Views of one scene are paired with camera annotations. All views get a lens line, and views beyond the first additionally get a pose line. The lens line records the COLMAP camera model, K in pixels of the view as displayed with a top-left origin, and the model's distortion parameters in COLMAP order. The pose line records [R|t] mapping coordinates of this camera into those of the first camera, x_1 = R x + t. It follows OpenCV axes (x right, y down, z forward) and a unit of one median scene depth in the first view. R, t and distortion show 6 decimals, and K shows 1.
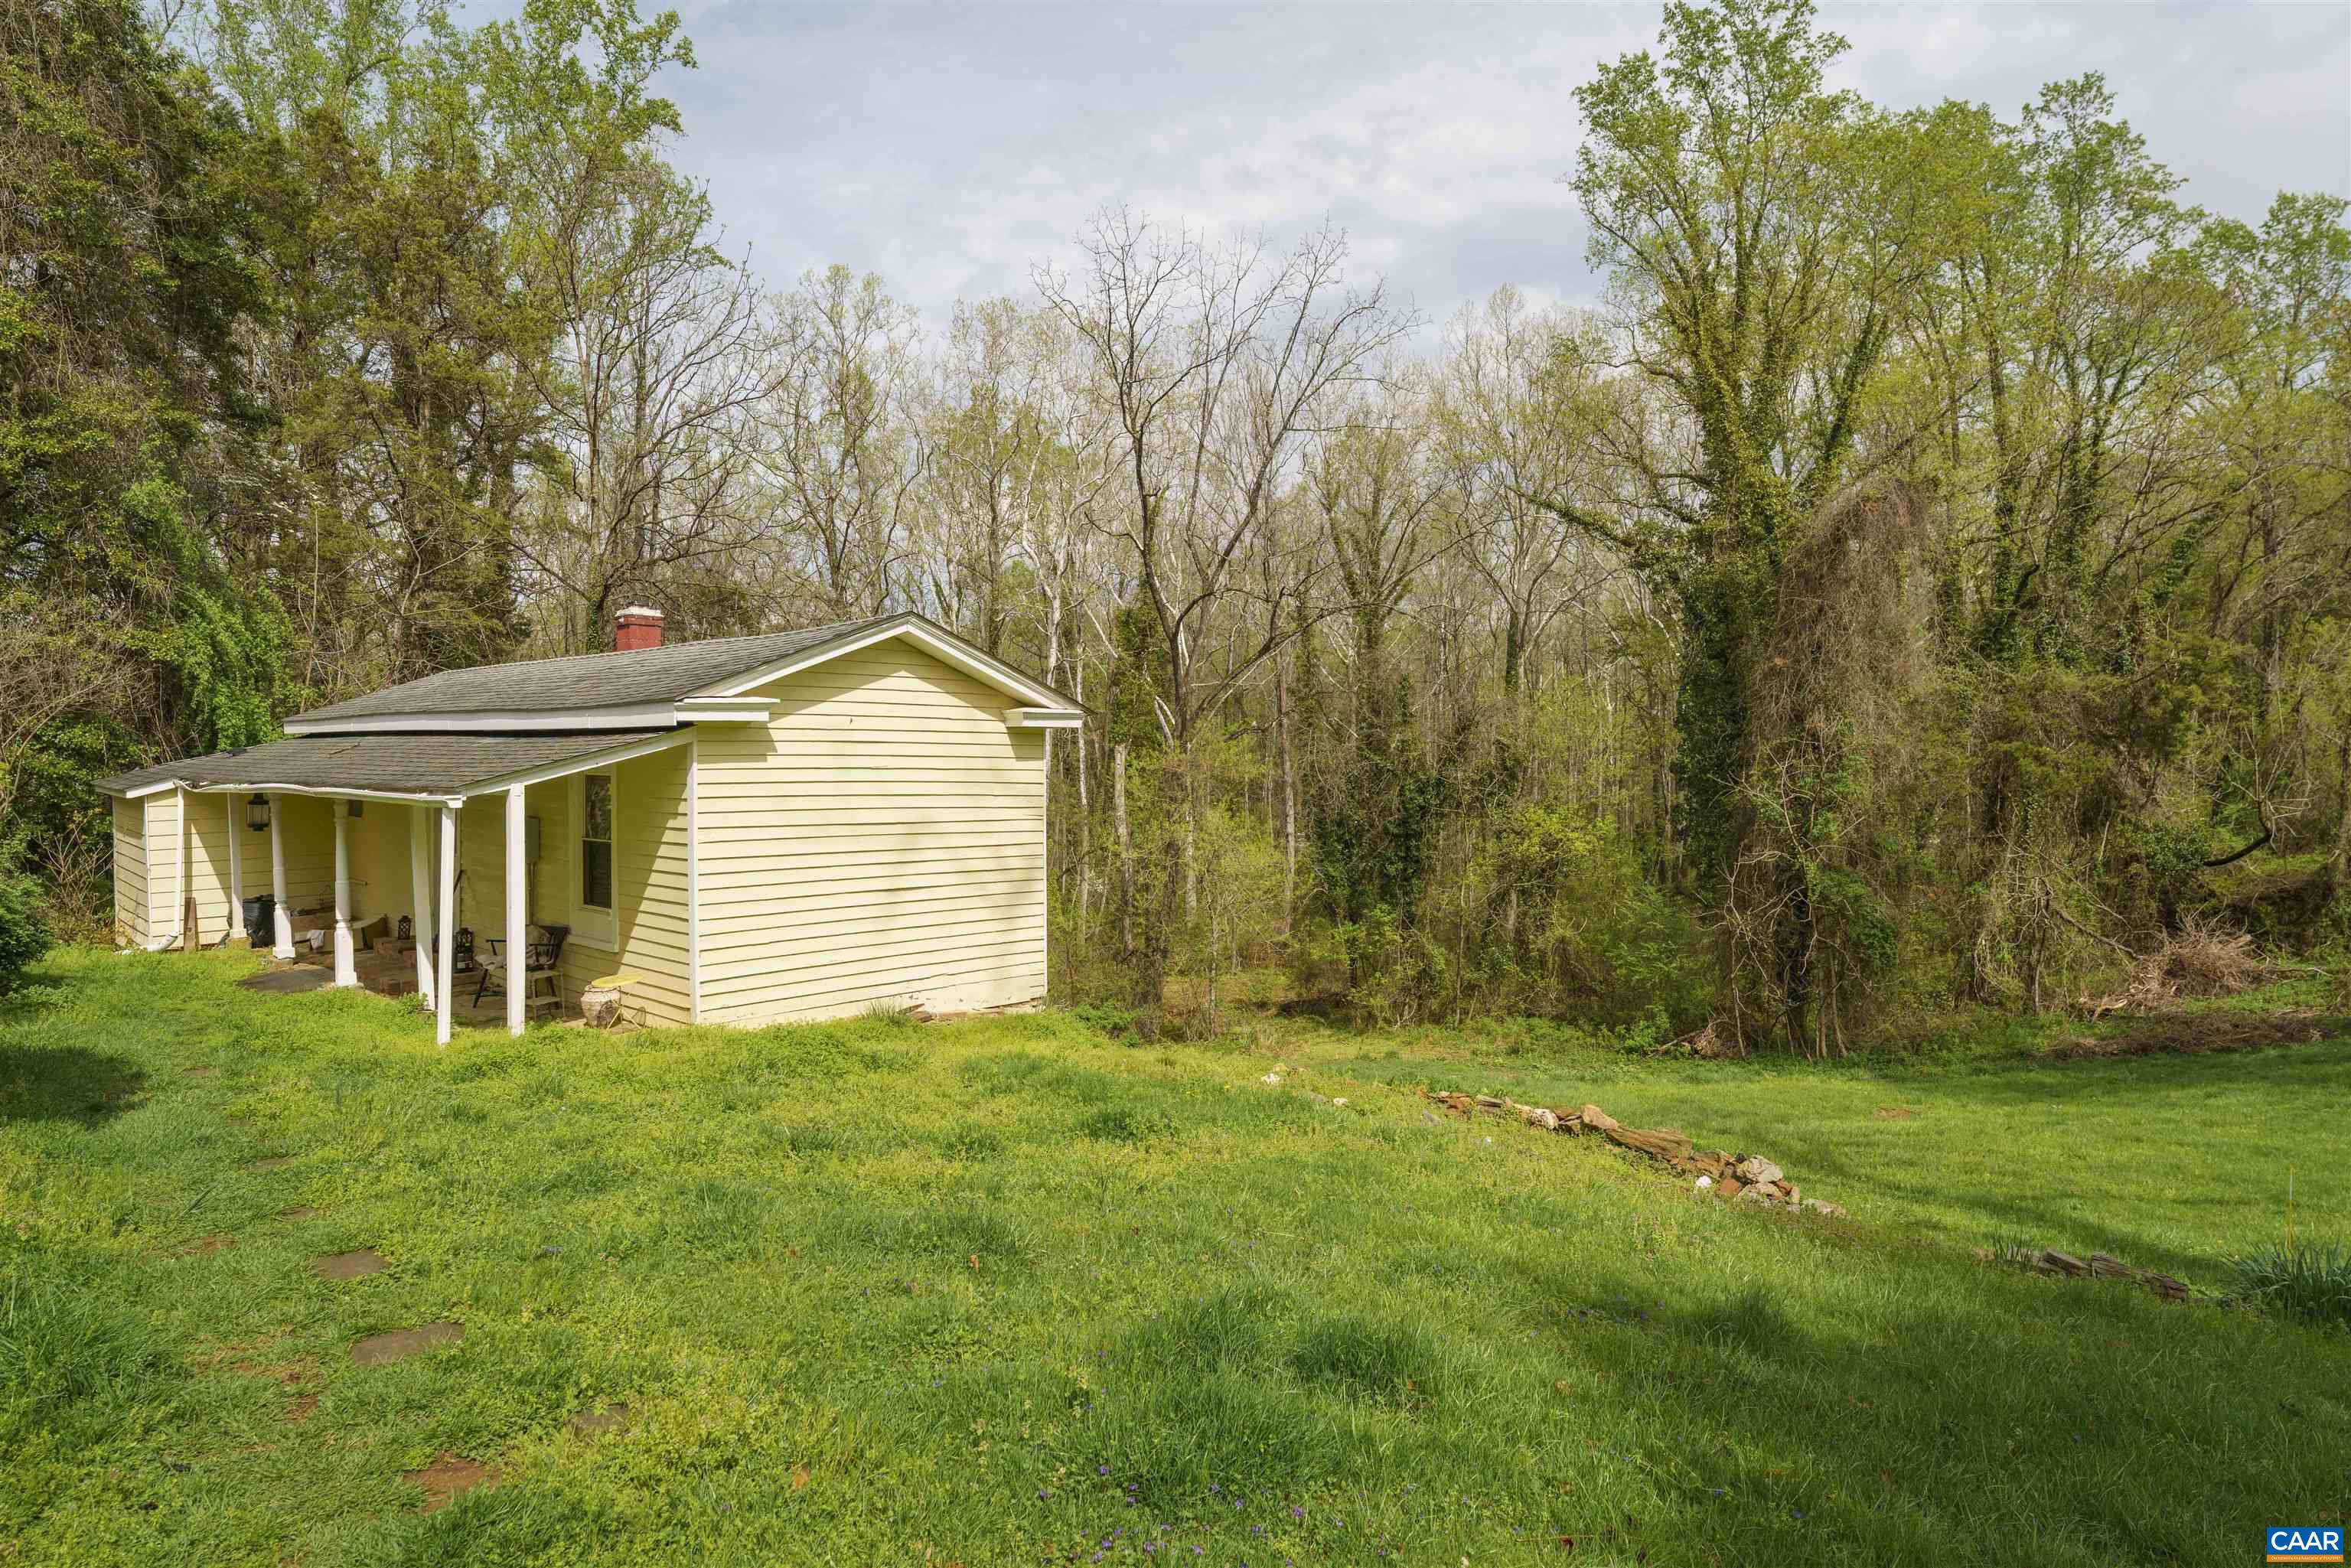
lens RADIAL K [[1298.0, 0, 1143.1], [0, 1298.0, 779.4], [0, 0, 1]] dist [0.001952, -0.000045]
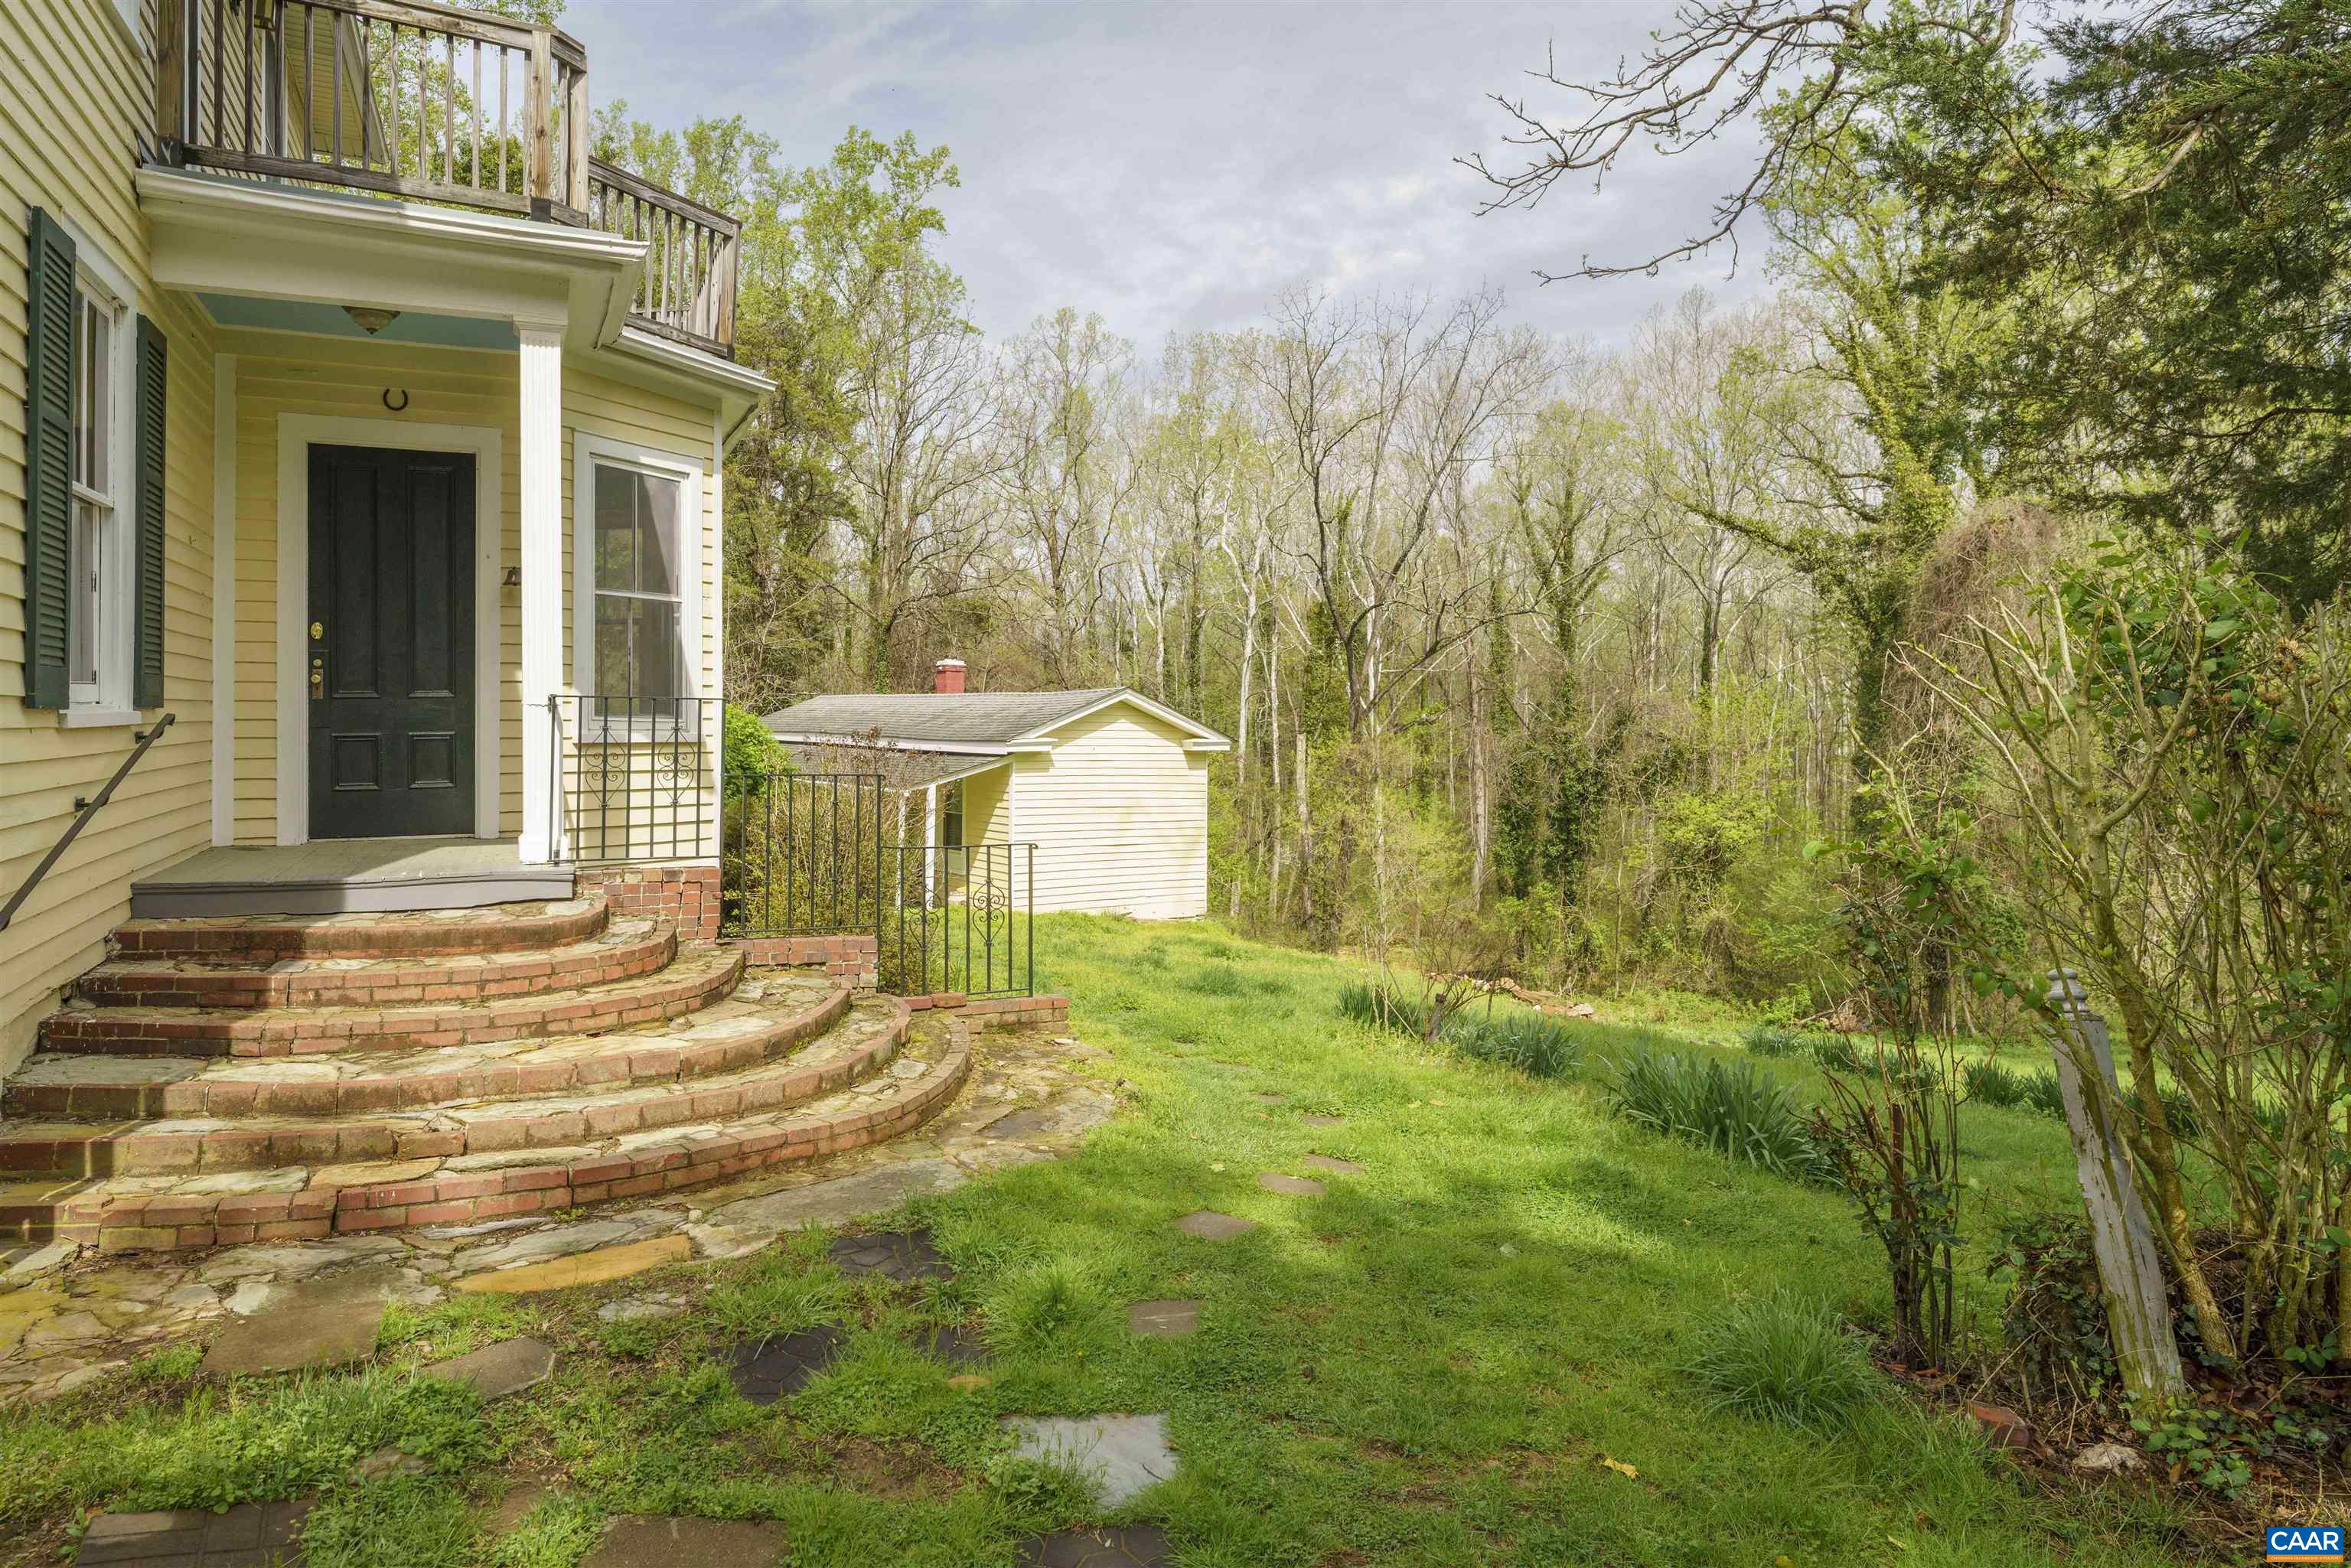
lens RADIAL K [[1298.0, 0, 1143.1], [0, 1298.0, 779.4], [0, 0, 1]] dist [0.001952, -0.000045]
pose [[0.987545, 0.019357, -0.156140, 0.020642], [-0.016343, 0.999655, 0.020562, -0.007152], [0.156484, -0.017754, 0.987521, -0.129455]]
